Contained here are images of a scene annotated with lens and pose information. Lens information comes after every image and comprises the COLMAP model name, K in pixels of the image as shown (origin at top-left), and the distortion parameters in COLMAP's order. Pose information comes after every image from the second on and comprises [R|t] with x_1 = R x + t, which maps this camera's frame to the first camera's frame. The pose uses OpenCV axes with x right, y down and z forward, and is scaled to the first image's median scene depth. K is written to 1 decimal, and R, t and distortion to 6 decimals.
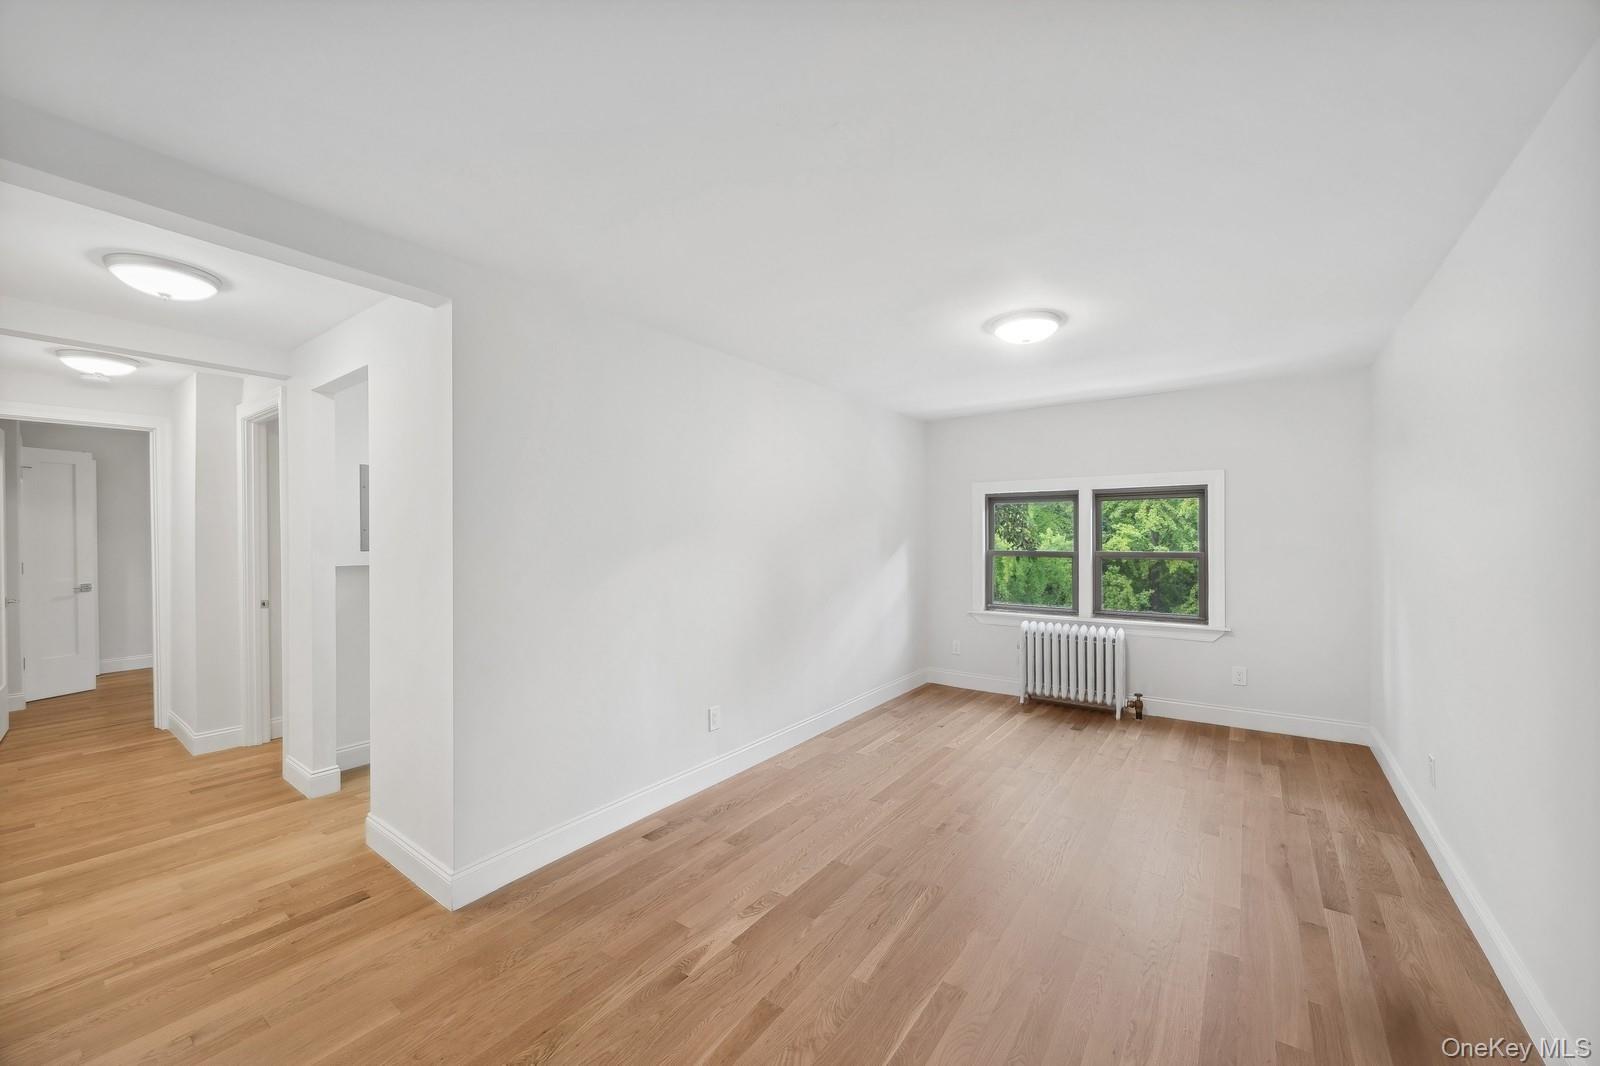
lens RADIAL K [[617.7, 0, 800.0], [0, 617.7, 533.0], [0, 0, 1]] dist [-0.001522, -0.000069]
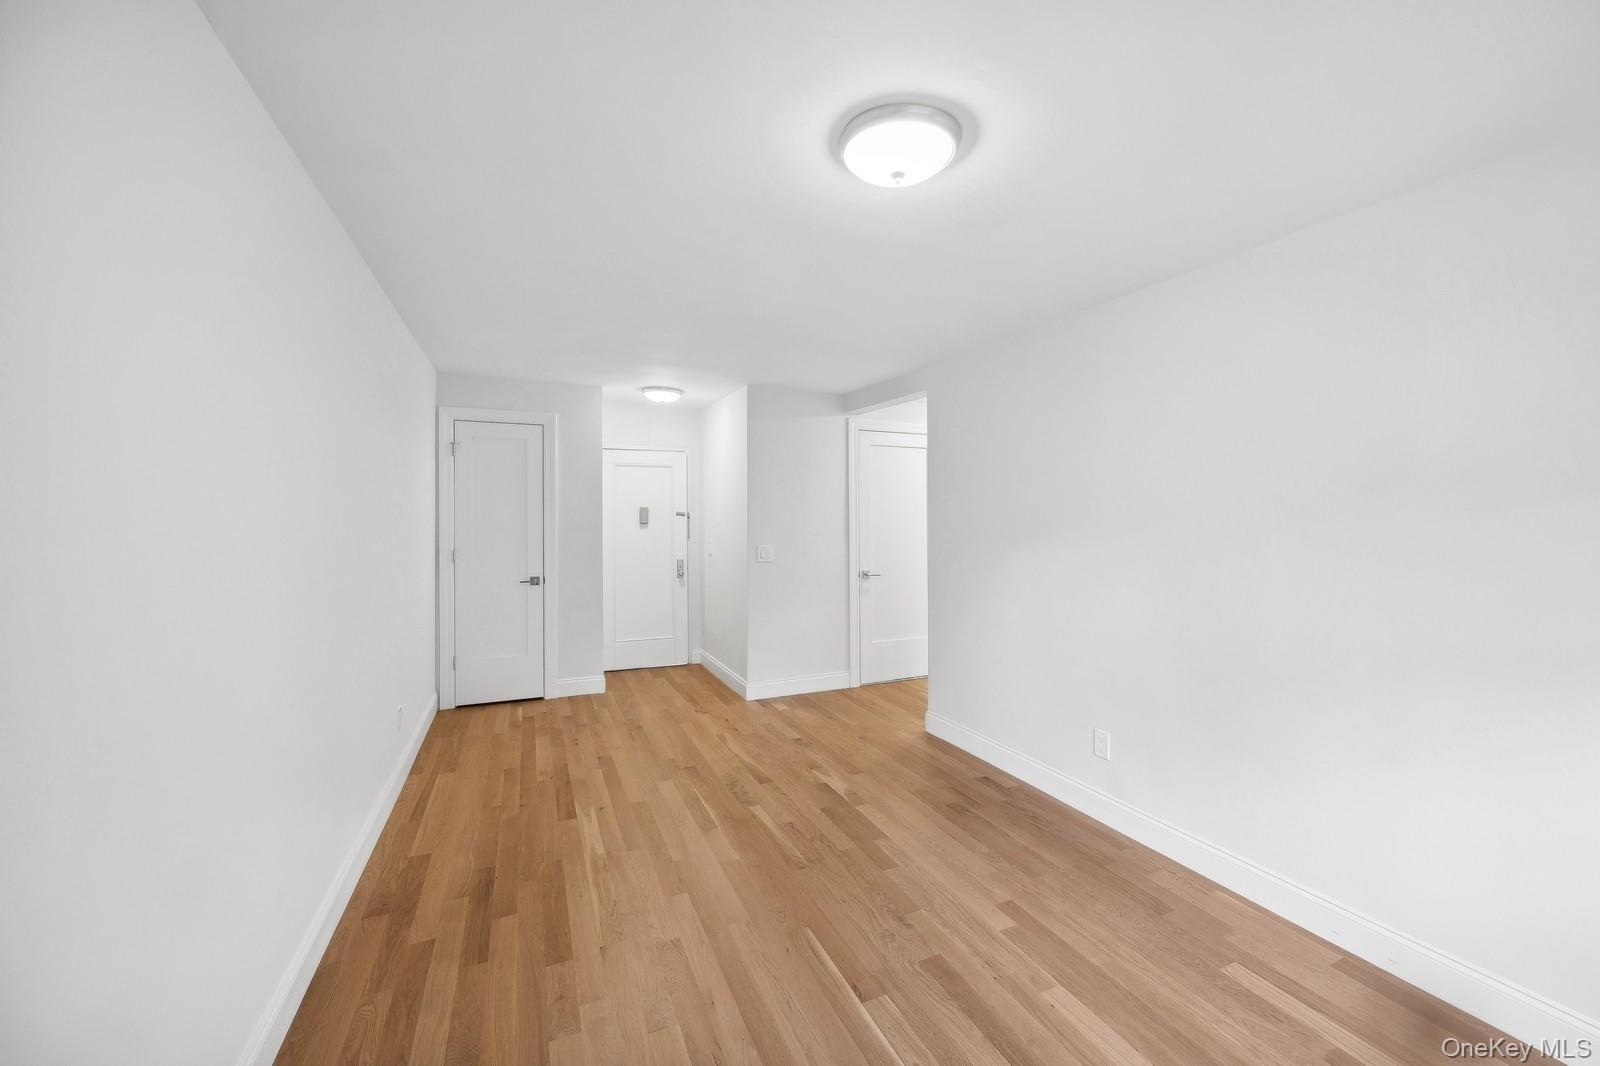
lens RADIAL K [[617.7, 0, 800.0], [0, 617.7, 533.0], [0, 0, 1]] dist [-0.001522, -0.000069]
pose [[-0.501793, 0.025467, -0.864613, 0.593891], [0.005258, 0.999638, 0.026392, -0.006163], [0.864972, 0.008697, -0.501745, 0.811339]]
